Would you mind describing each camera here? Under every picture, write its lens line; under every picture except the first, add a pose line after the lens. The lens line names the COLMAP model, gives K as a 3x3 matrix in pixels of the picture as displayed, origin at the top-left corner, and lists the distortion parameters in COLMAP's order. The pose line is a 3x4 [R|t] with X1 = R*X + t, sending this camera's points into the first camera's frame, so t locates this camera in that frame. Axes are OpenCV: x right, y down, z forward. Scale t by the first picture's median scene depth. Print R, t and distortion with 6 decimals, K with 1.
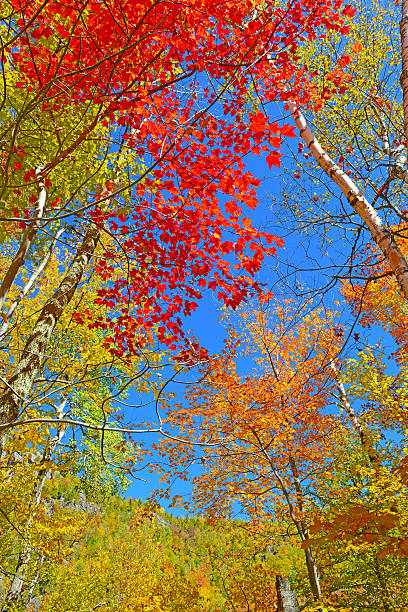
lens RADIAL K [[417.1, 0, 205.4], [0, 417.1, 306.3], [0, 0, 1]] dist [-0.051777, -0.003423]
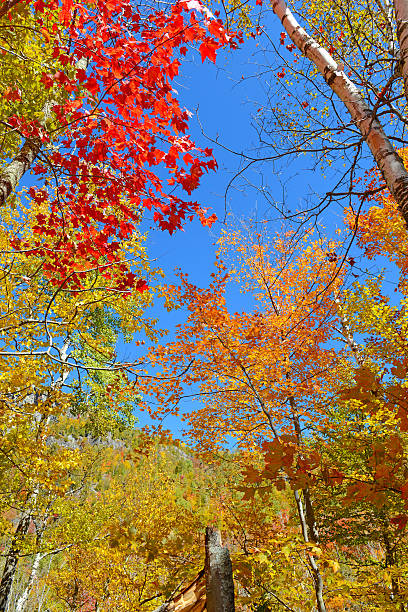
lens RADIAL K [[411.1, 0, 204.0], [0, 411.1, 306.0], [0, 0, 1]] dist [-0.056996, -0.001759]
pose [[0.998696, -0.027963, -0.042713, 0.082130], [0.033402, 0.990627, 0.132448, 0.043833], [0.038609, -0.133702, 0.990269, 0.098353]]
